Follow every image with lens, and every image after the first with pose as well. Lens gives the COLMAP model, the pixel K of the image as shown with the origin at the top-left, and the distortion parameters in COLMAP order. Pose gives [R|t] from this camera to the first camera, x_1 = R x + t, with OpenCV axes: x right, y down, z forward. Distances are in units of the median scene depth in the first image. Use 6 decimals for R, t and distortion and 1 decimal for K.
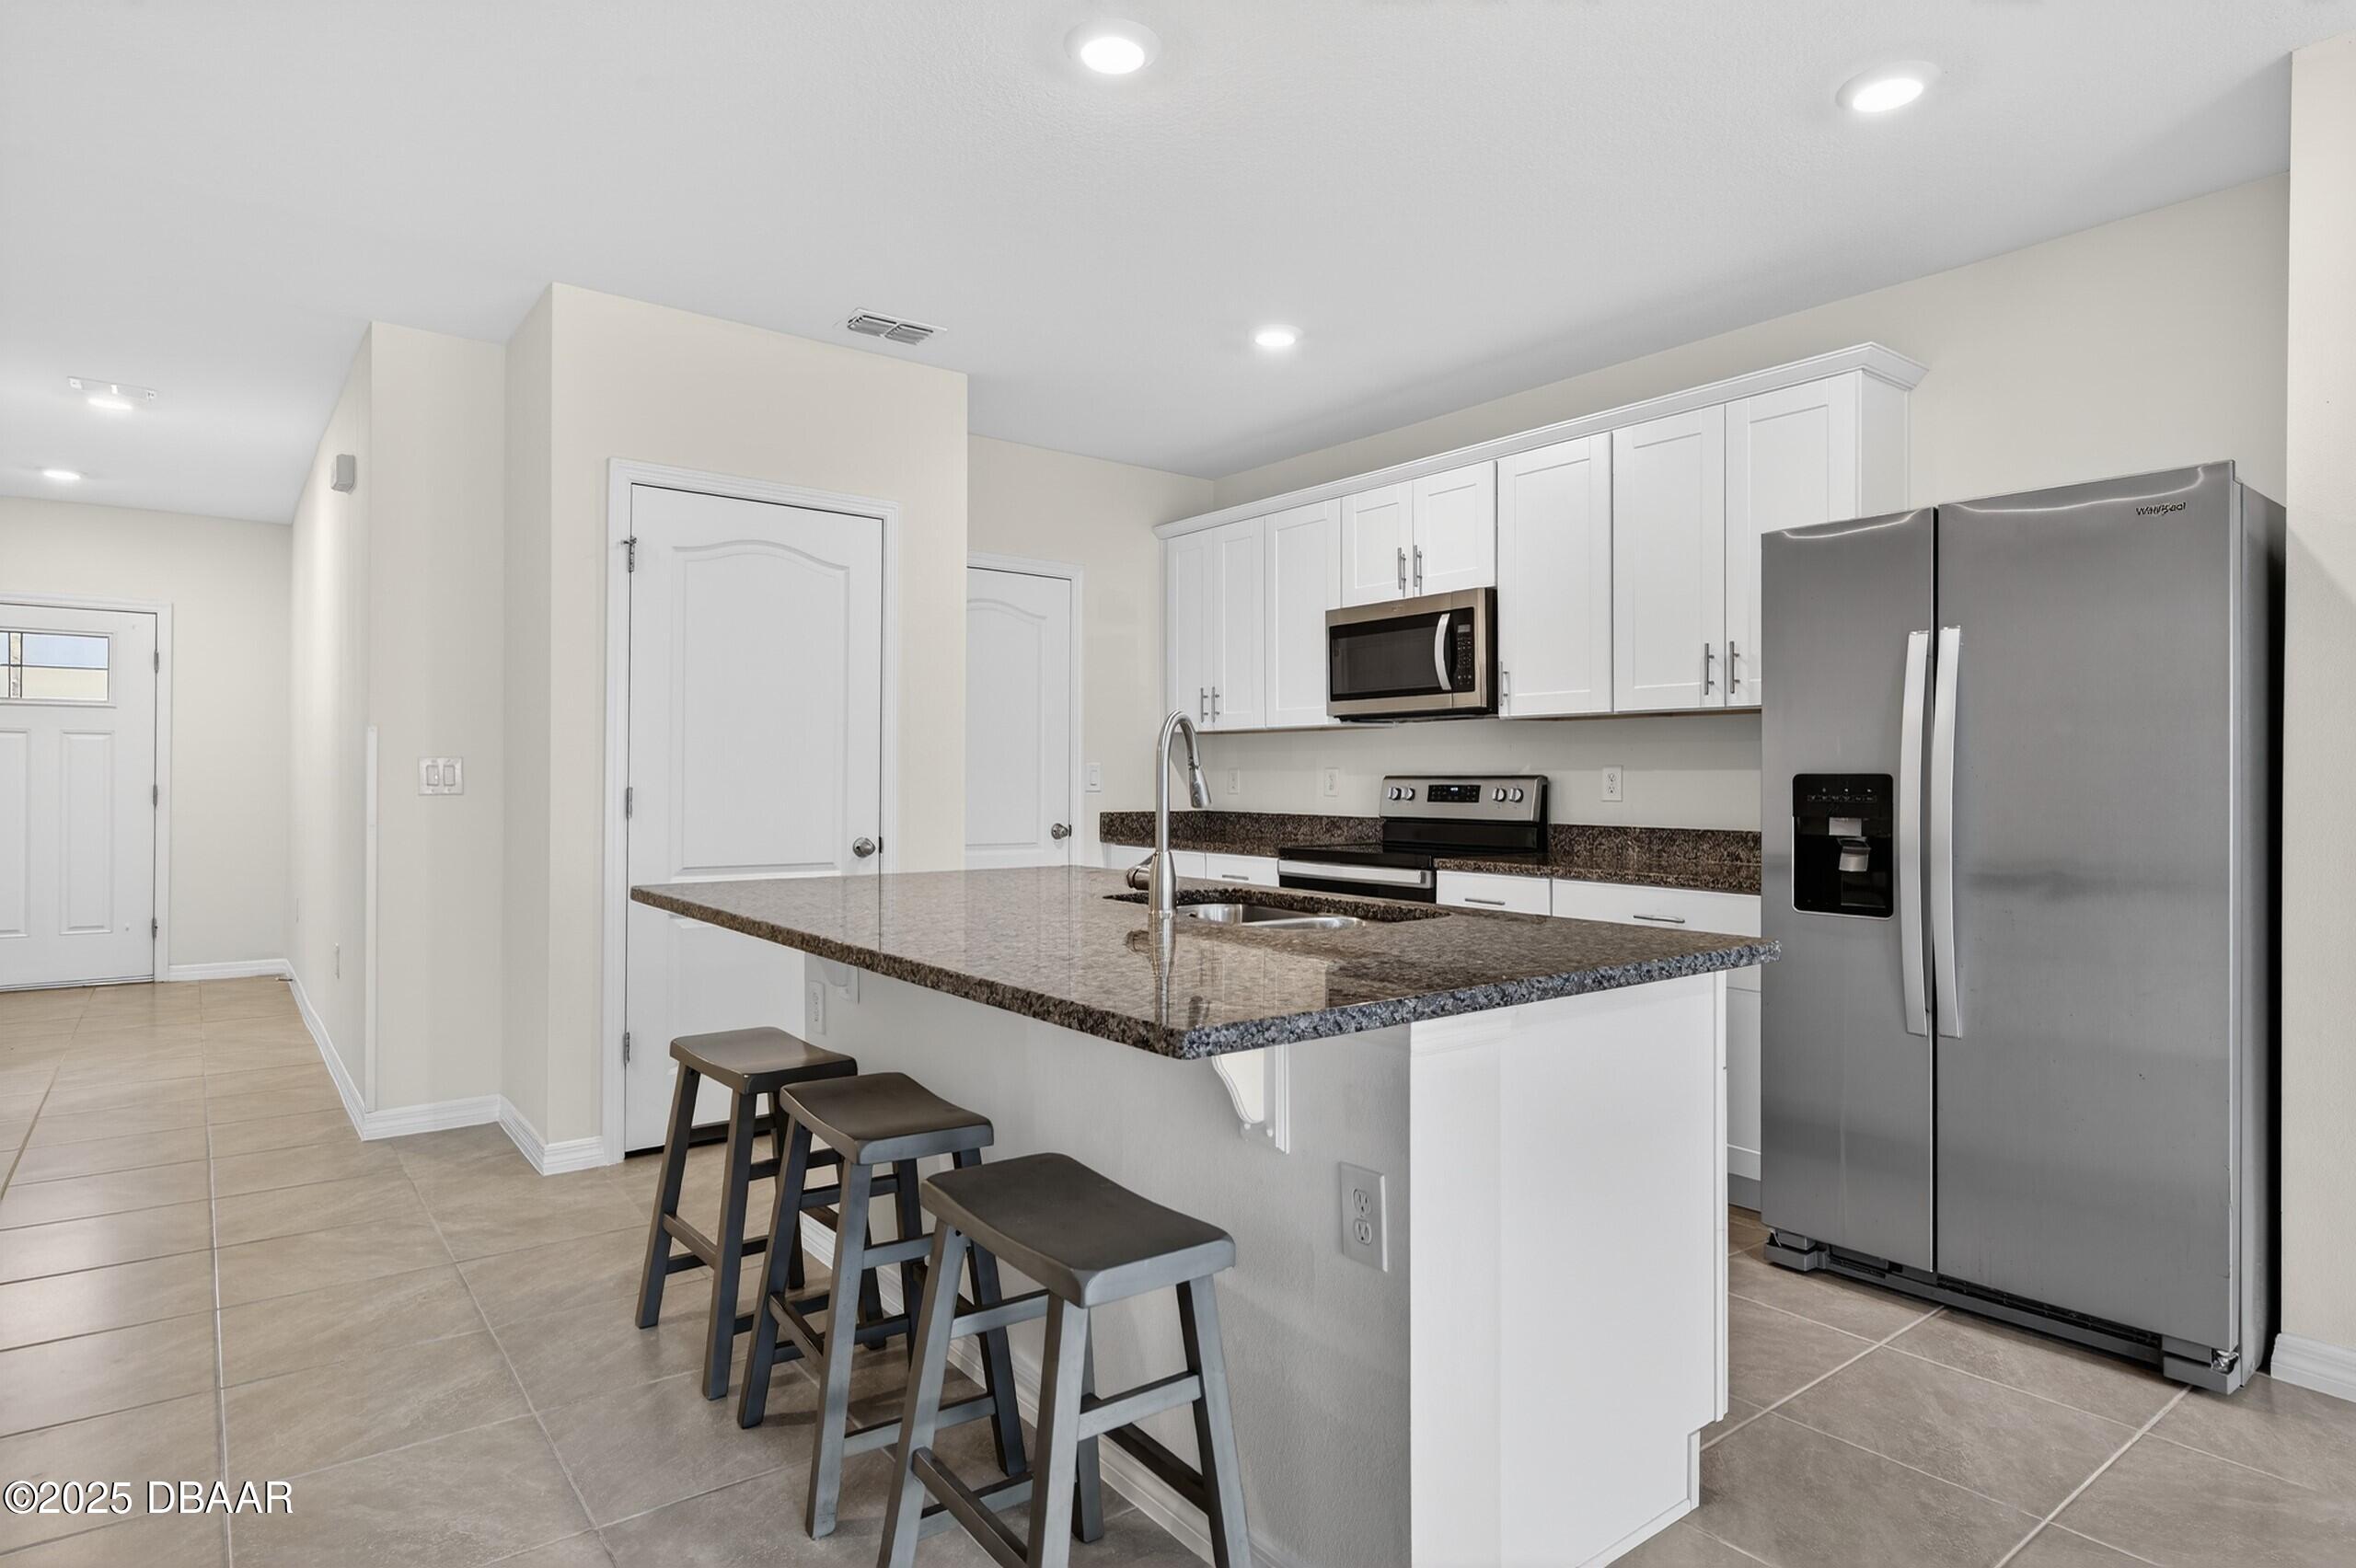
lens RADIAL K [[1259.1, 0, 1178.8], [0, 1259.1, 772.3], [0, 0, 1]] dist [-0.014689, 0.000274]
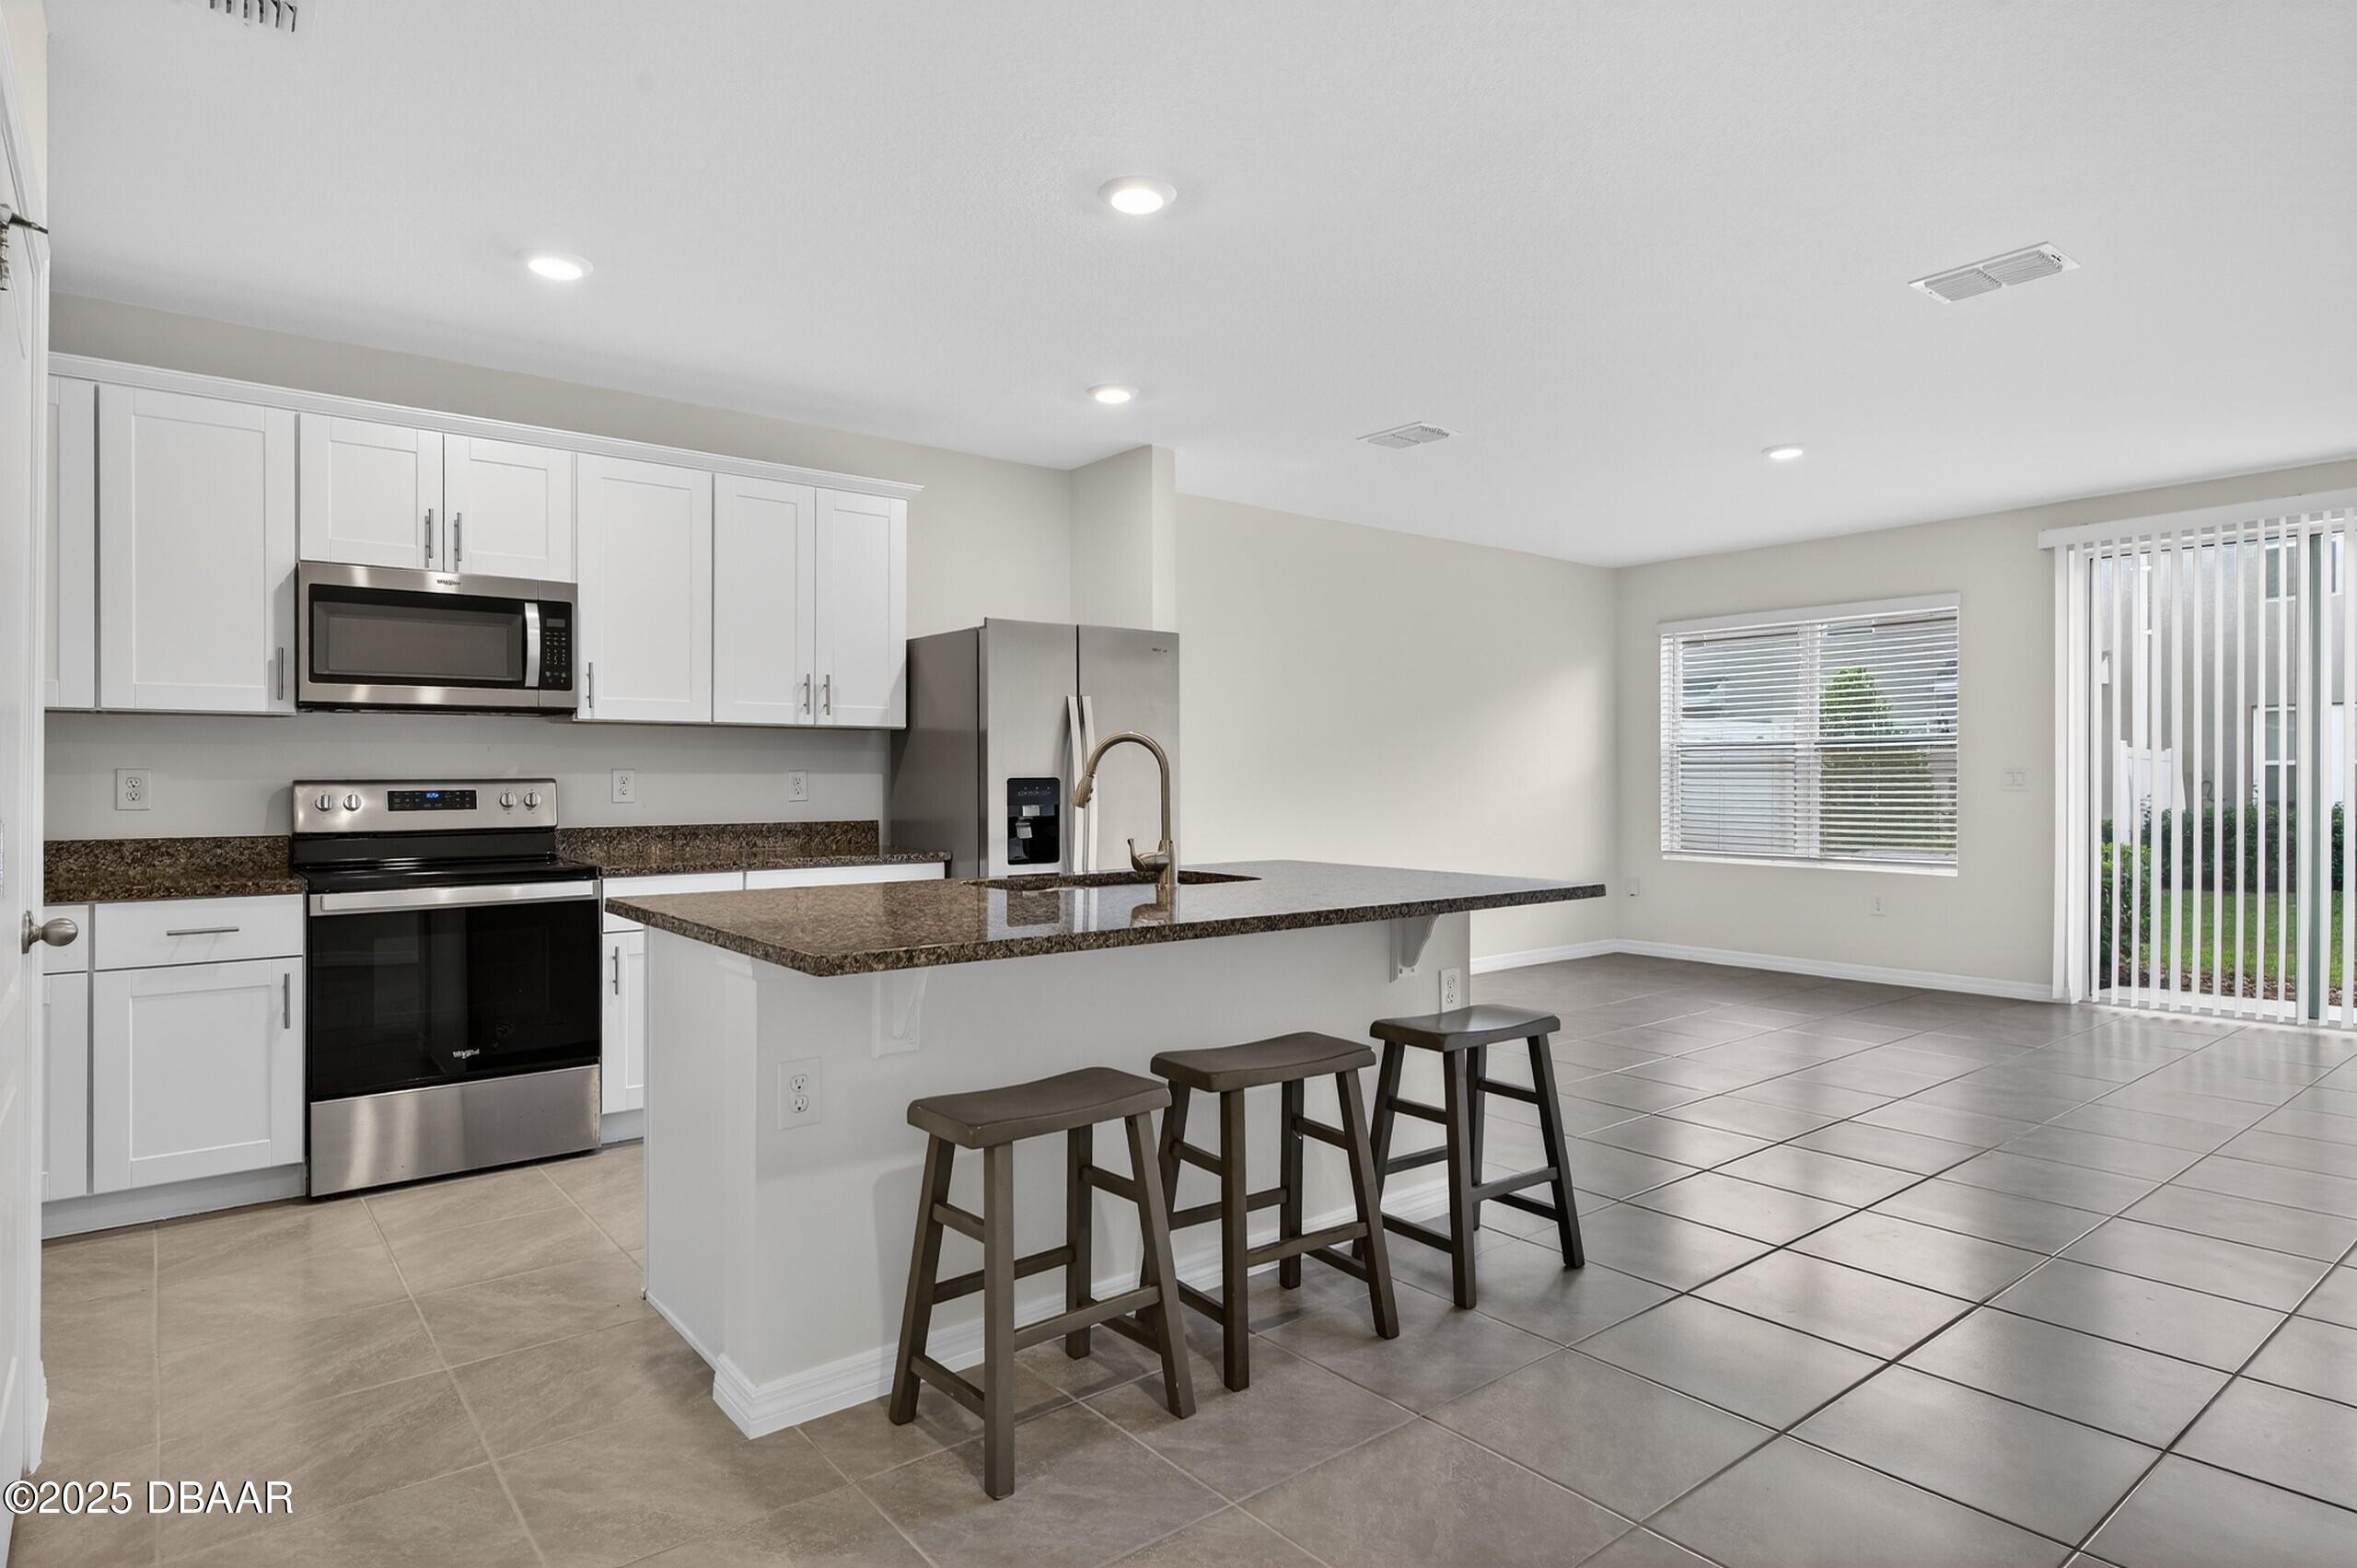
lens RADIAL K [[1259.7, 0, 1187.3], [0, 1259.7, 777.0], [0, 0, 1]] dist [-0.014689, 0.000274]
pose [[-0.009731, -0.001300, 0.999952, -0.708839], [-0.000813, 0.999999, 0.001292, -0.000730], [-0.999952, -0.000800, -0.009732, 0.527116]]
